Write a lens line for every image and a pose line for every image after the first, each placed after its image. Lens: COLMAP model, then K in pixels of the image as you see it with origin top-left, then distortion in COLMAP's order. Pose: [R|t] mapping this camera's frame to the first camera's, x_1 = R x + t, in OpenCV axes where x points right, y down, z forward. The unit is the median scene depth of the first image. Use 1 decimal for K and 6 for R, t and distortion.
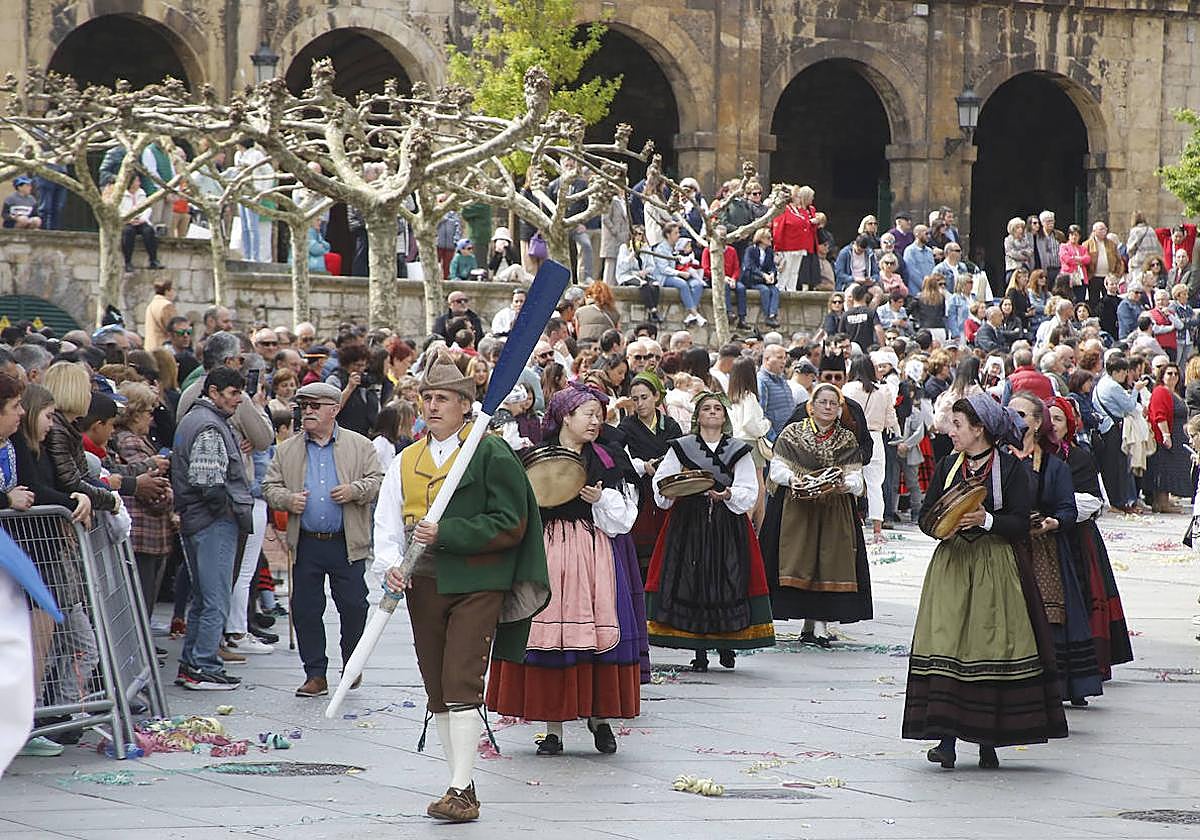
lens RADIAL K [[5340.7, 0, 603.7], [0, 5340.7, 465.4], [0, 0, 1]] dist [0.860015, 1.583799]
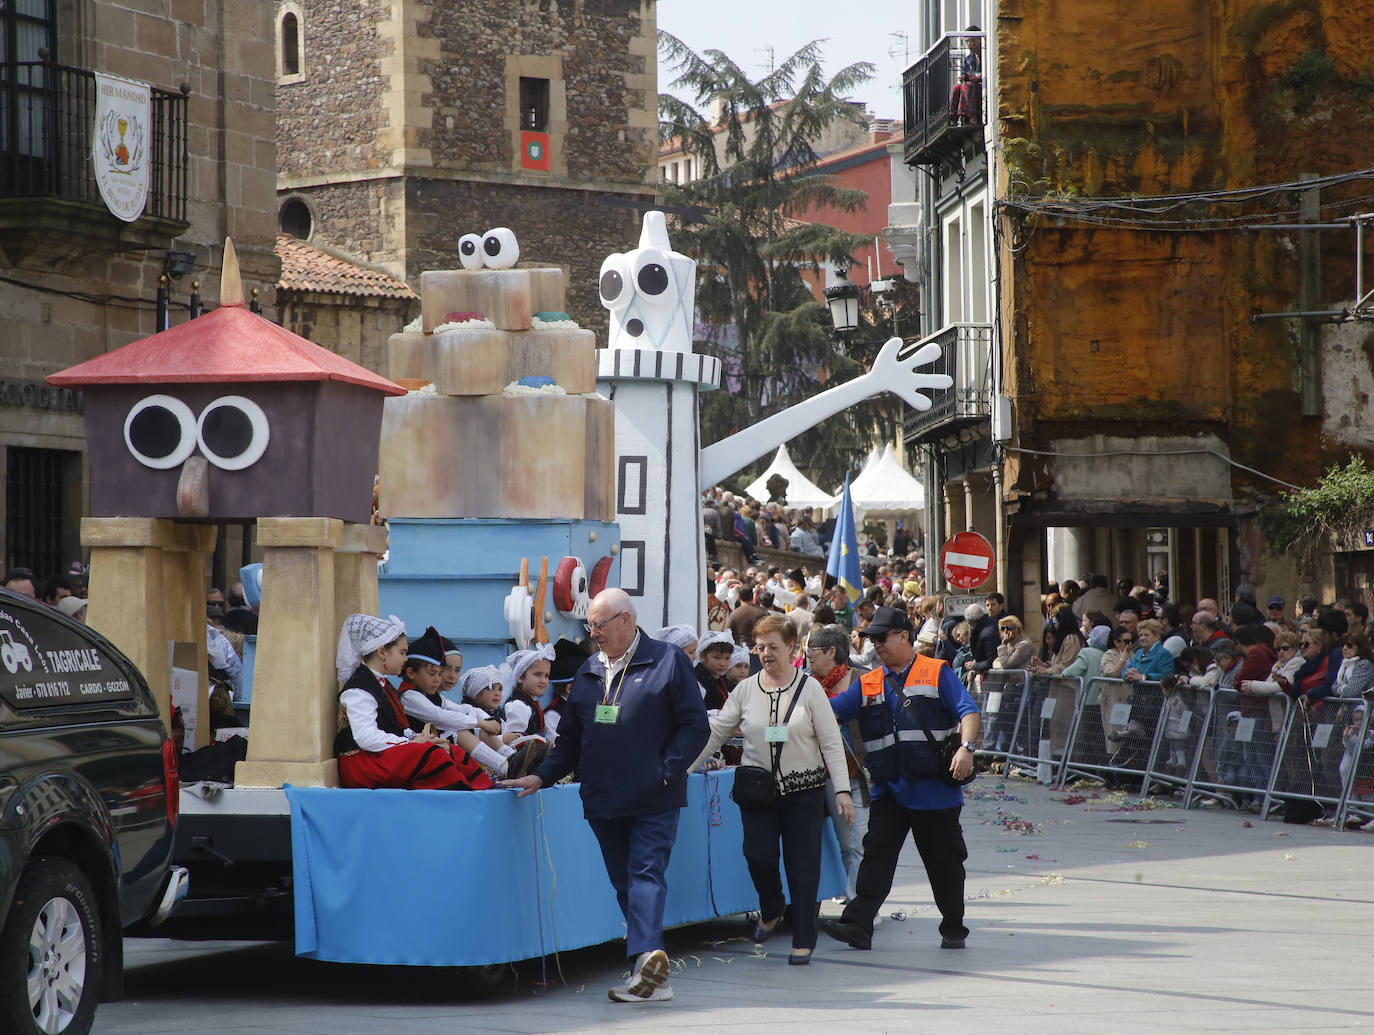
lens RADIAL K [[5060.1, 0, 623.8], [0, 5060.1, 516.8], [0, 0, 1]] dist [0.883282, -2.414972]
pose [[0.972244, -0.010589, 0.233728, -0.131474], [0.016820, 0.999554, -0.024682, -0.002180], [-0.233362, 0.027929, 0.971989, -0.215913]]
